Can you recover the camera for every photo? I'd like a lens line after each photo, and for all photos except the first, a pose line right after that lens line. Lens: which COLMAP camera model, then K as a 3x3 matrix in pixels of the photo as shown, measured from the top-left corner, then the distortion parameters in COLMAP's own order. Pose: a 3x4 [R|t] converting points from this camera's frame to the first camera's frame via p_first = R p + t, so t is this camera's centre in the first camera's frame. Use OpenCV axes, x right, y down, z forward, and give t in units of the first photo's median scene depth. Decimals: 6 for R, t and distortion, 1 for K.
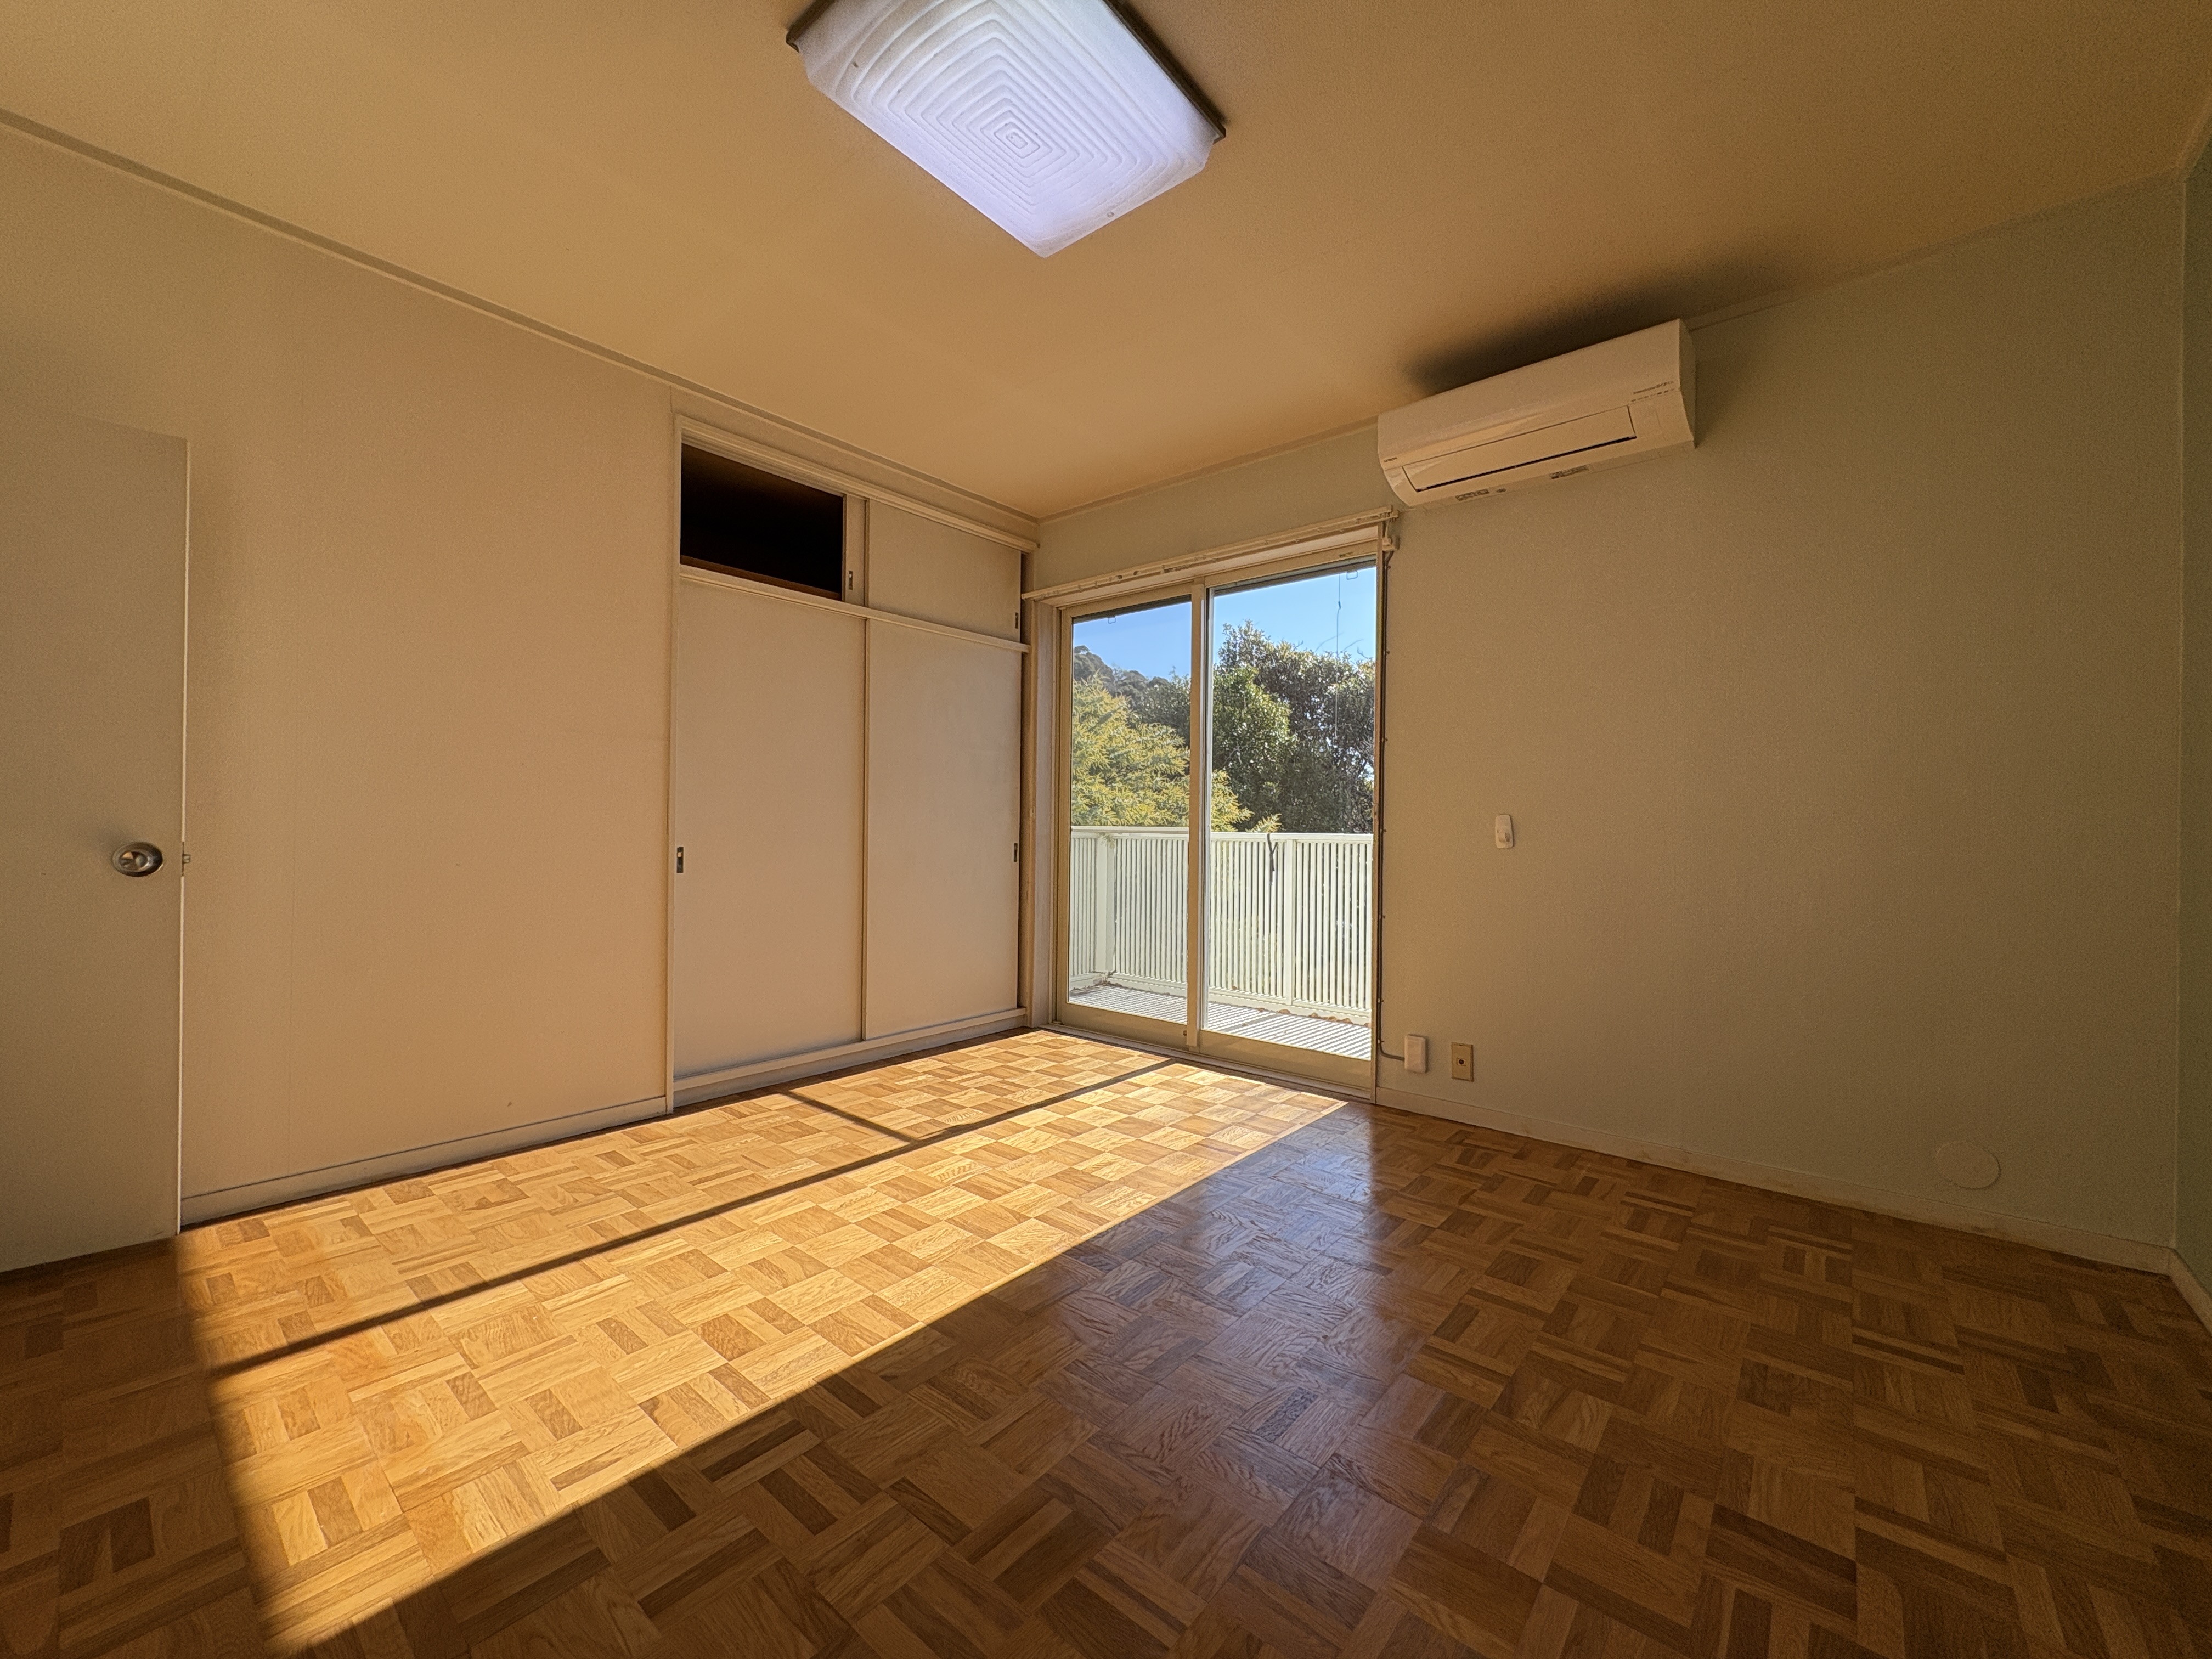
lens RADIAL K [[882.4, 0, 1109.1], [0, 882.4, 832.6], [0, 0, 1]] dist [-0.001257, -0.000294]
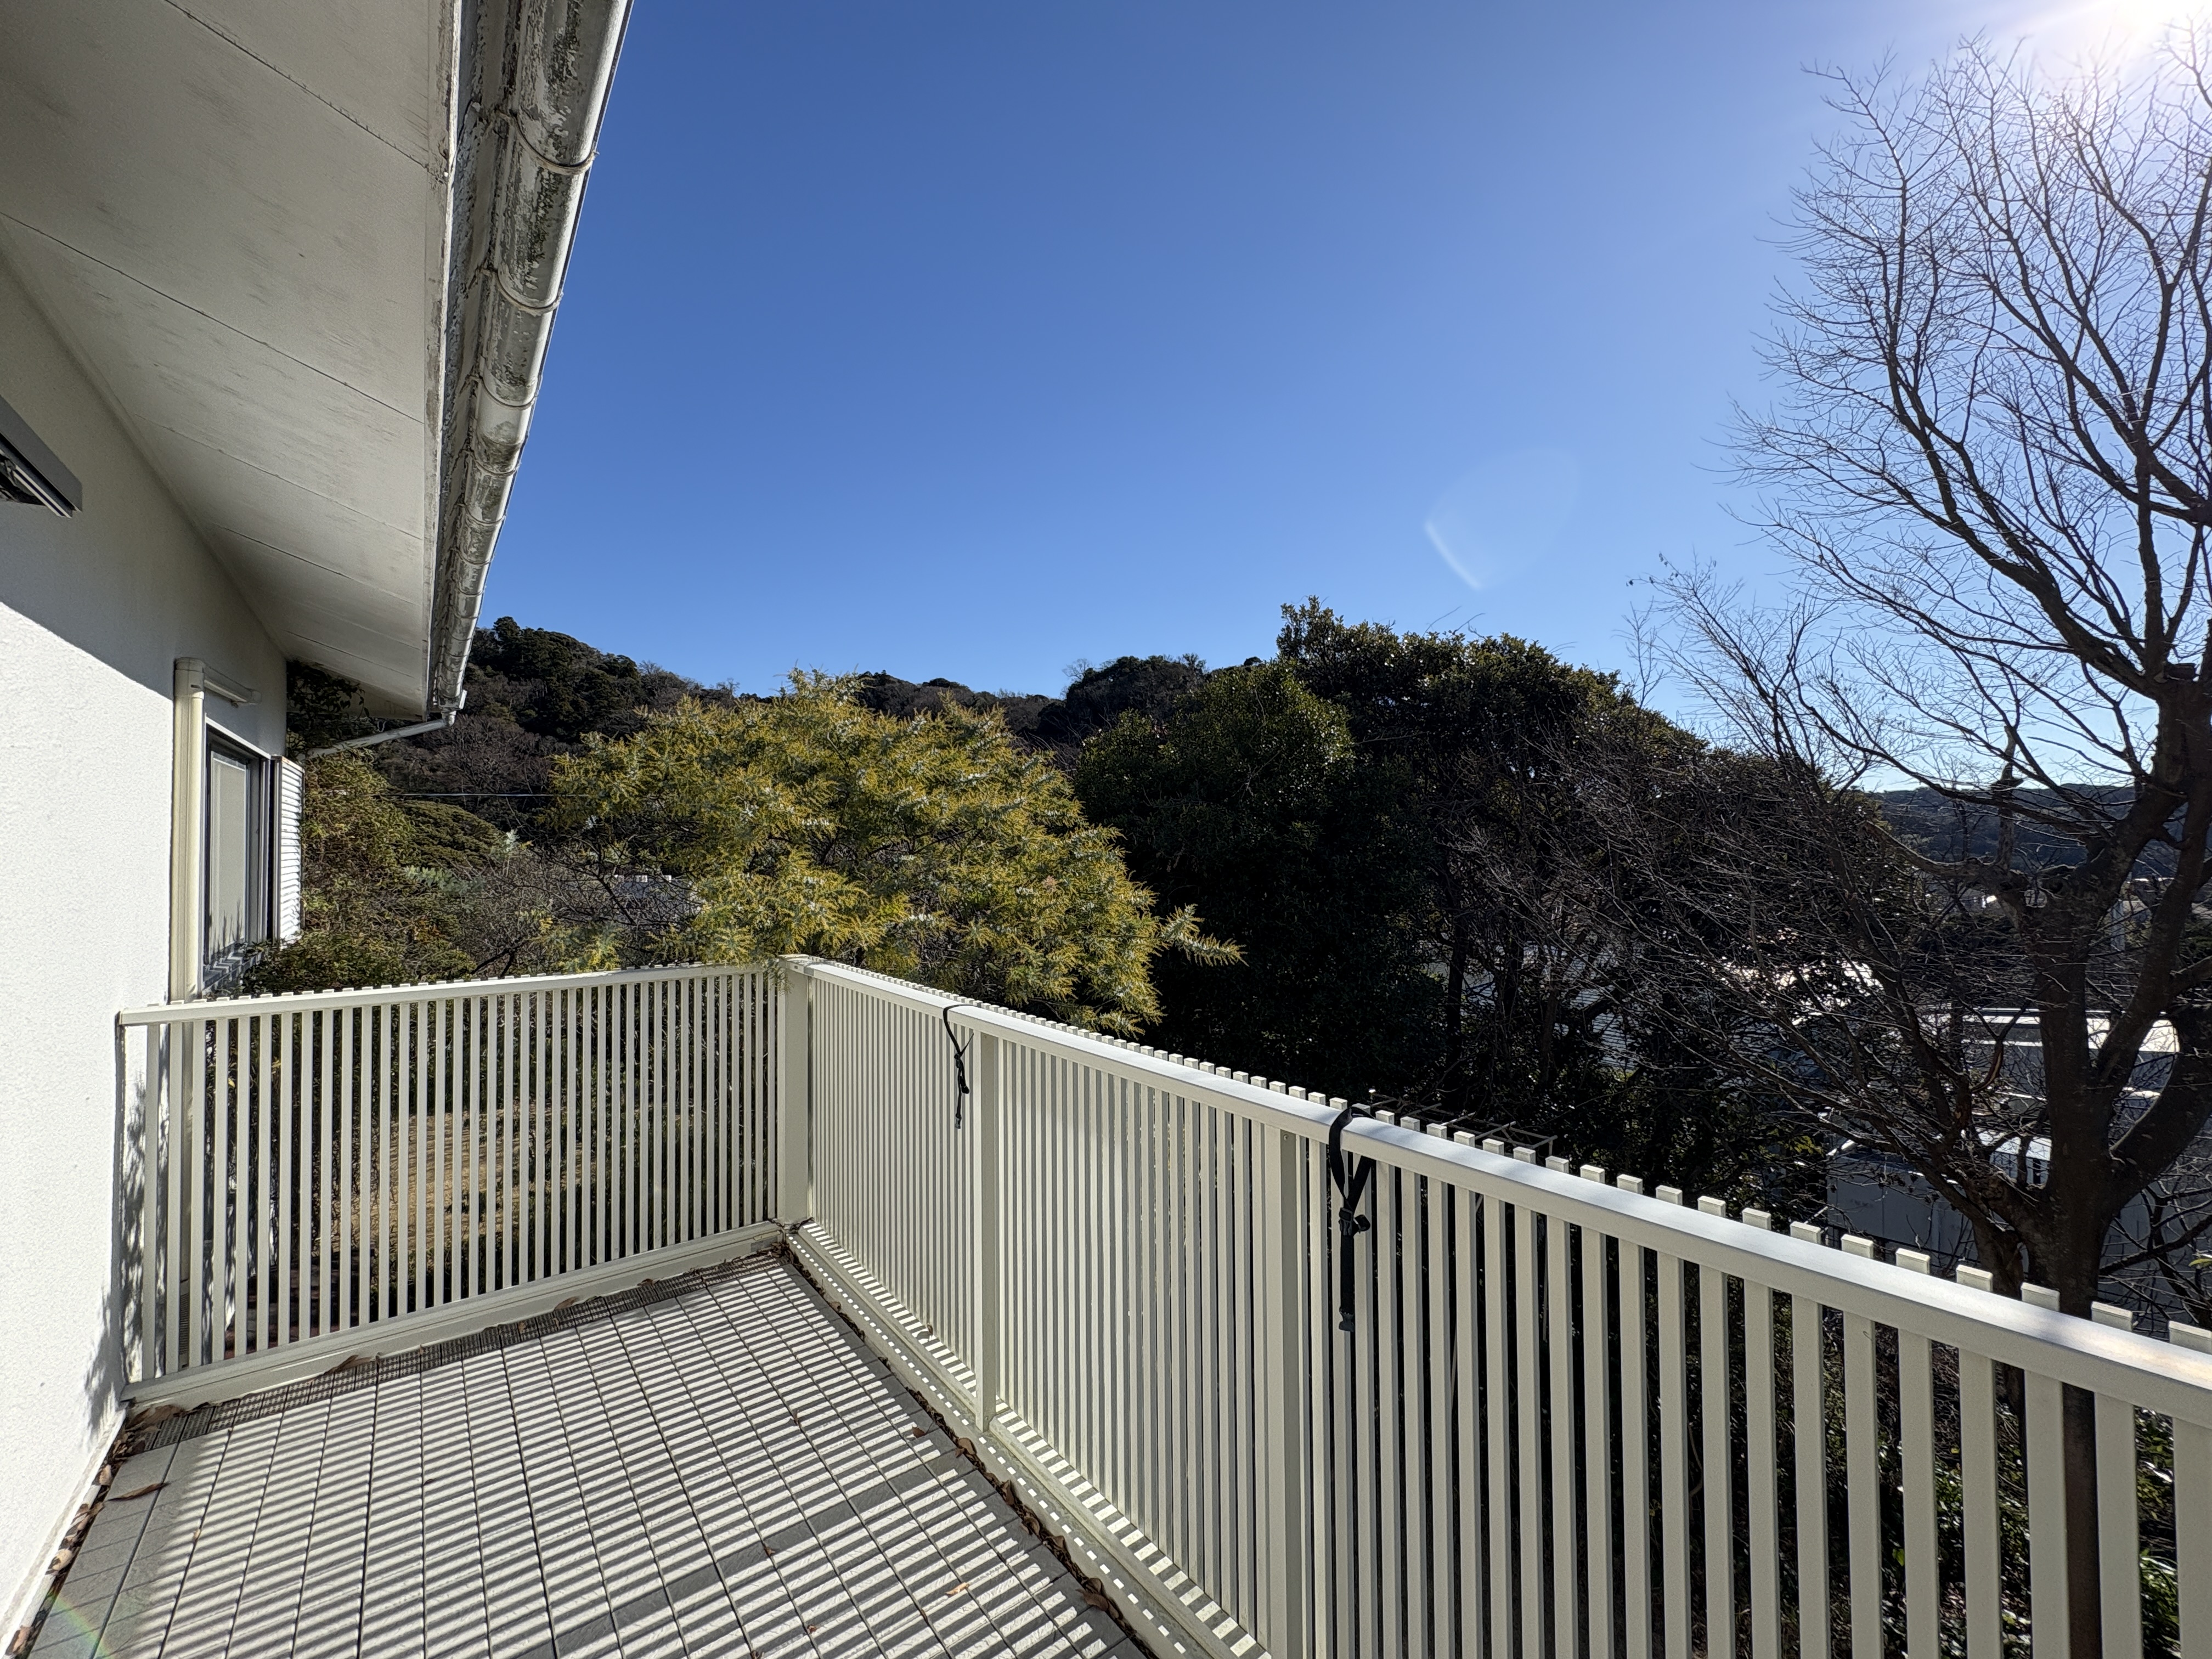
lens RADIAL K [[882.4, 0, 1099.6], [0, 882.4, 830.4], [0, 0, 1]] dist [-0.001257, -0.000294]
pose [[0.975996, -0.019080, -0.216950, 0.165961], [0.015644, 0.999724, -0.017545, -0.038220], [0.217225, 0.013730, 0.976025, 0.274159]]
